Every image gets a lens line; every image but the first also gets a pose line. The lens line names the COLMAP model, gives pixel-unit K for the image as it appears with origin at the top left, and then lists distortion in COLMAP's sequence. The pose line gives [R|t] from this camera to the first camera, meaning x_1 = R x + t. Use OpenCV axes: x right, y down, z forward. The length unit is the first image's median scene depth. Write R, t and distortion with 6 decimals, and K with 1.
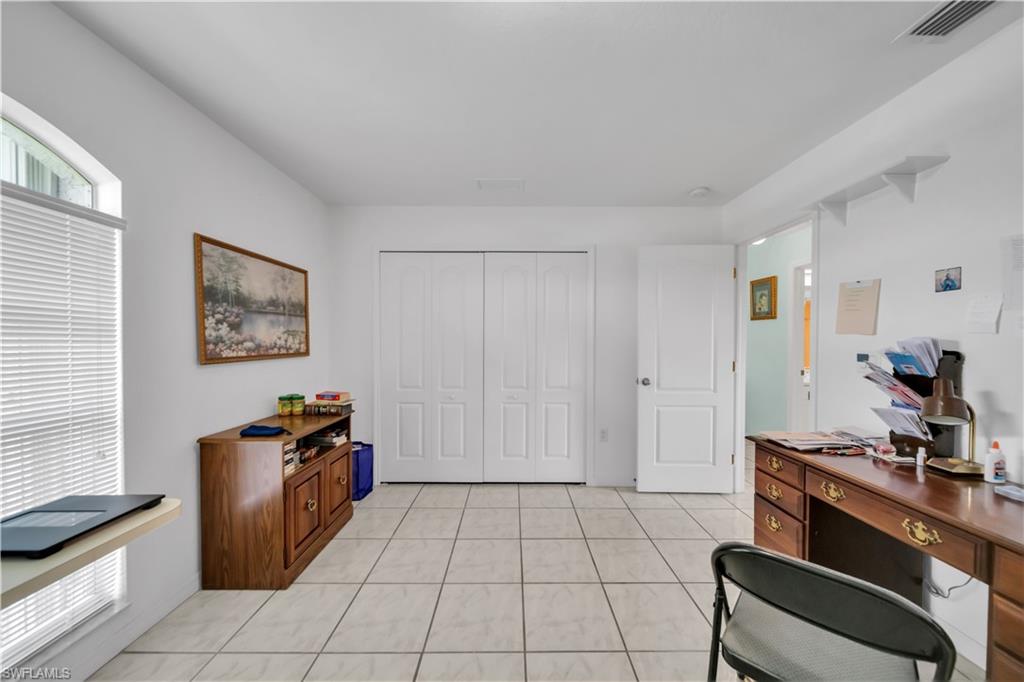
lens RADIAL K [[354.9, 0, 513.6], [0, 354.9, 347.8], [0, 0, 1]] dist [-0.001875, -0.000358]
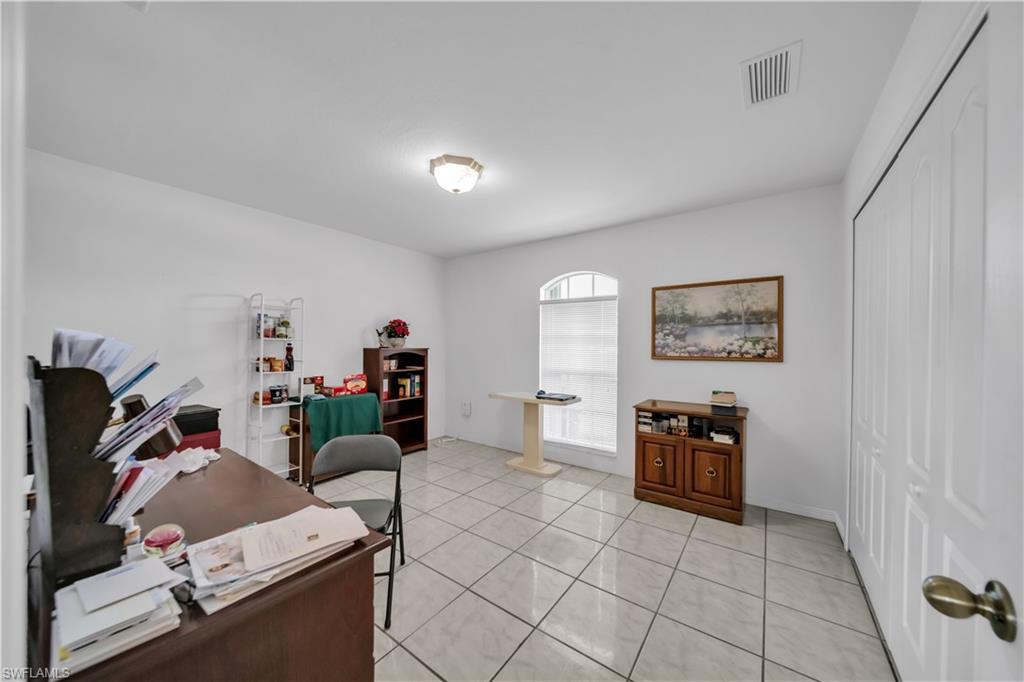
lens RADIAL K [[354.9, 0, 513.6], [0, 354.9, 347.8], [0, 0, 1]] dist [-0.001875, -0.000358]
pose [[-0.586320, -0.000914, -0.810079, 0.880168], [-0.021533, 0.999664, 0.014458, -0.019232], [0.809793, 0.025920, -0.586142, 1.303024]]
